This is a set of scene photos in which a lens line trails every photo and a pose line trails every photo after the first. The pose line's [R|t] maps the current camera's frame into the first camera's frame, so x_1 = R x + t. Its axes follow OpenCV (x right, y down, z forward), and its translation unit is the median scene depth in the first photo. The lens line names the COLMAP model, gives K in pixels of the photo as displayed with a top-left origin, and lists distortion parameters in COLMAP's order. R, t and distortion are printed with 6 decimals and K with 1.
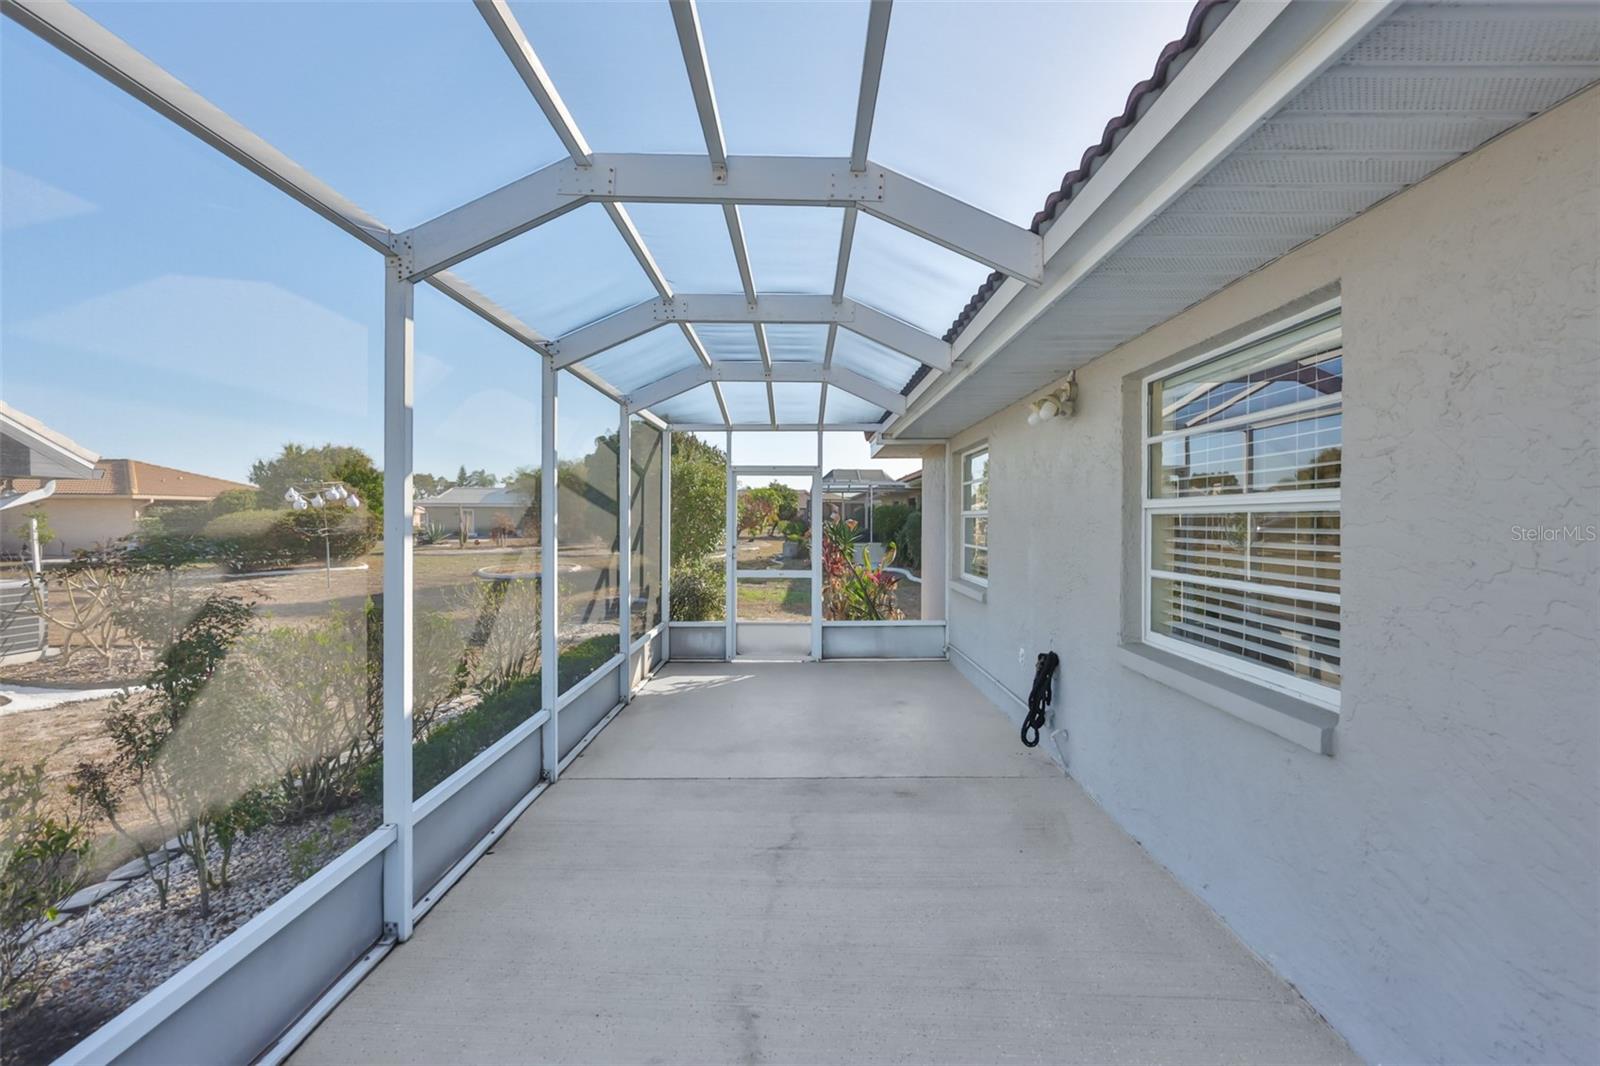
lens RADIAL K [[704.9, 0, 802.5], [0, 704.9, 521.1], [0, 0, 1]] dist [-0.012131, 0.004003]
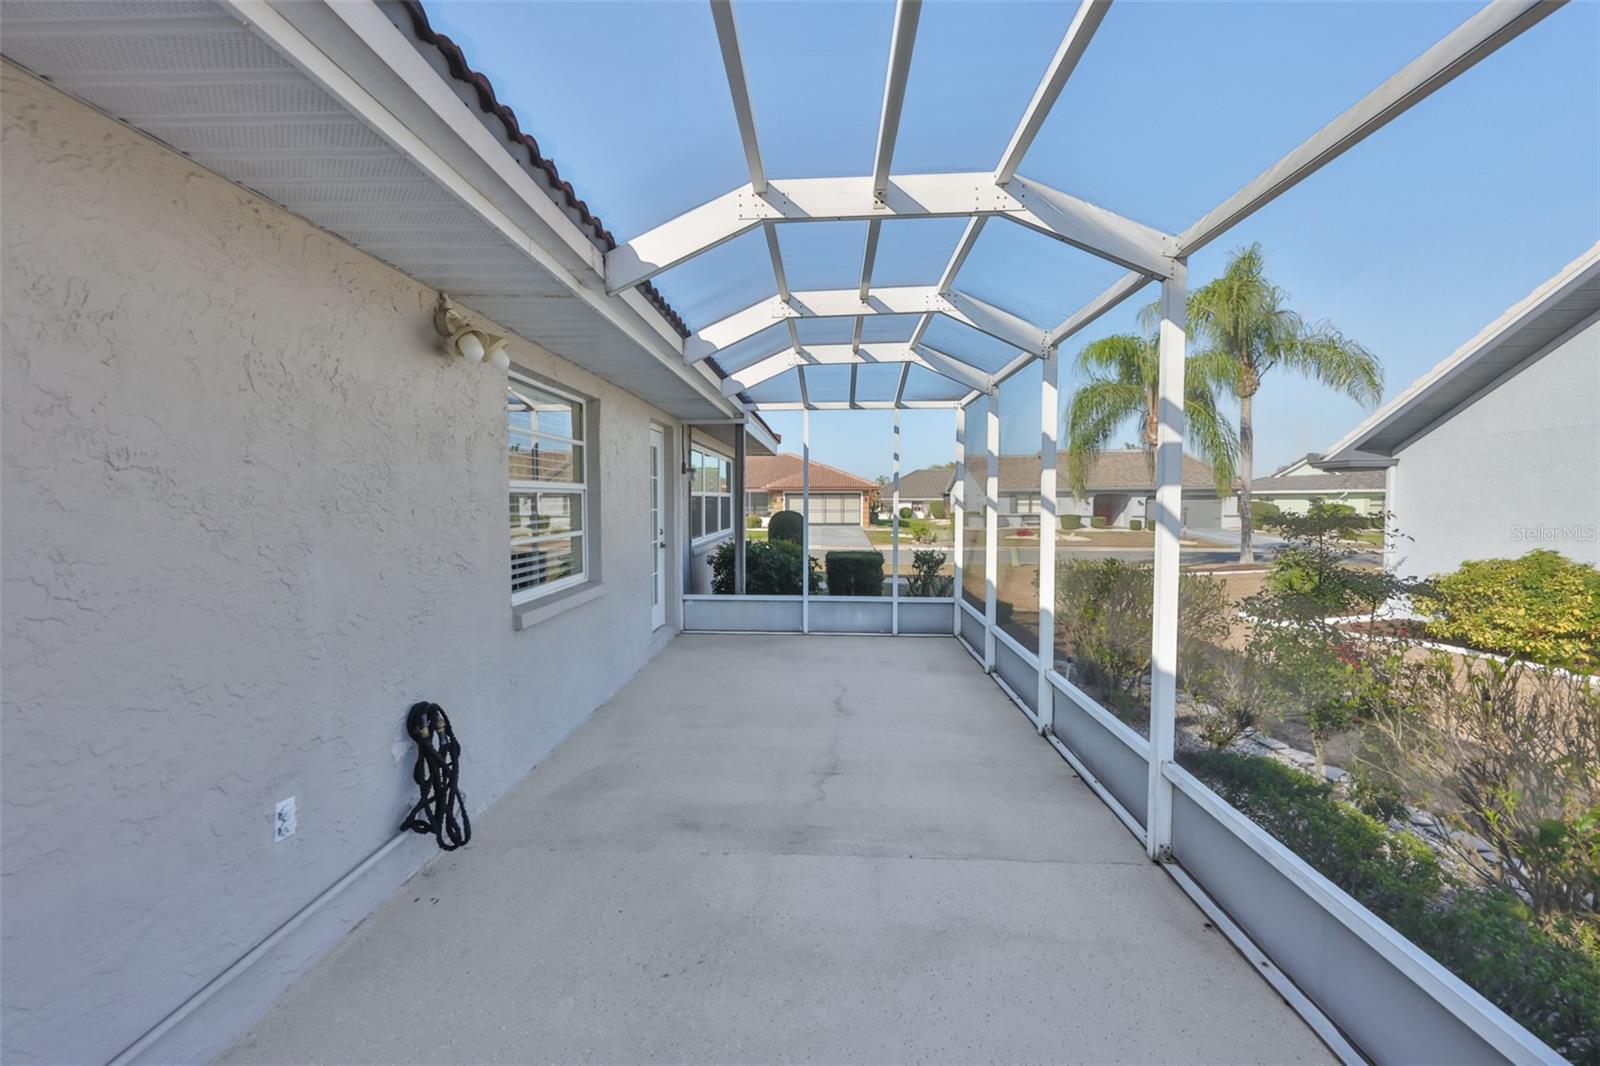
lens RADIAL K [[704.9, 0, 798.7], [0, 704.9, 529.9], [0, 0, 1]] dist [-0.012131, 0.004003]
pose [[-0.999086, 0.002284, 0.042687, -0.025266], [0.004920, 0.998079, 0.061761, -0.020219], [-0.042464, 0.061915, -0.997178, 2.124032]]
